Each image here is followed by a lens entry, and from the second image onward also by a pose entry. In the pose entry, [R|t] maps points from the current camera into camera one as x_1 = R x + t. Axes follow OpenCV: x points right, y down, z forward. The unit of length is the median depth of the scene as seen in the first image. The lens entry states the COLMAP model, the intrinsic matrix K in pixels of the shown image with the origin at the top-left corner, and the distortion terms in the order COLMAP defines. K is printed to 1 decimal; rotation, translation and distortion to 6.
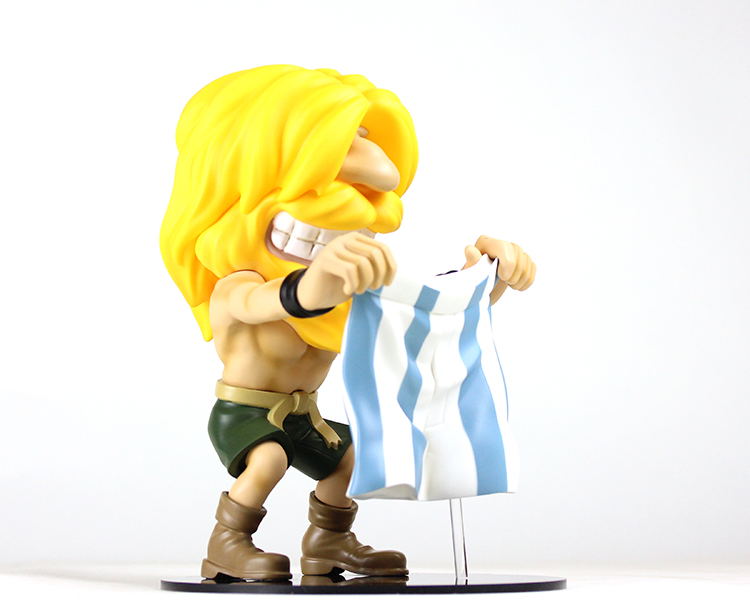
lens RADIAL K [[2905.6, 0, 374.2], [0, 2905.6, 302.8], [0, 0, 1]] dist [-0.045826, 0.000000]
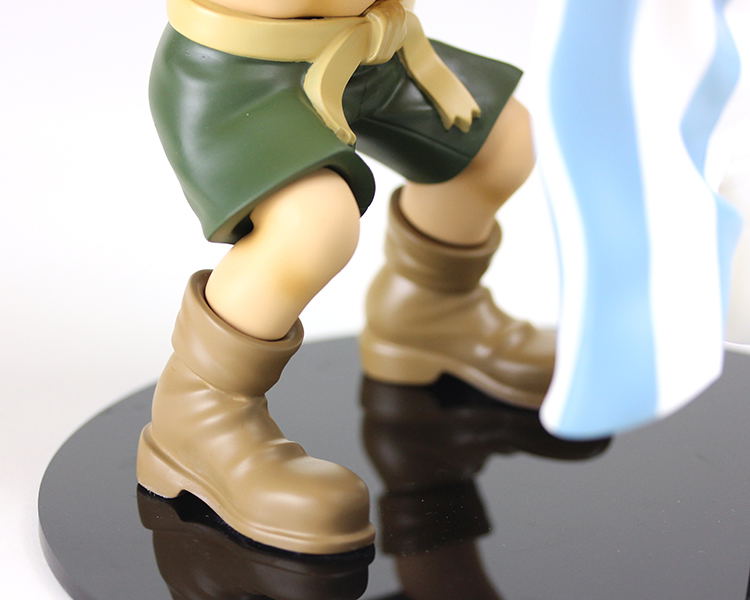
lens RADIAL K [[2905.6, 0, 373.3], [0, 2905.6, 302.2], [0, 0, 1]] dist [-0.045826, 0.000000]
pose [[0.998086, 0.006626, 0.061484, -0.051257], [-0.029914, 0.921905, 0.386259, -0.084584], [-0.054123, -0.387359, 0.920339, 0.628174]]
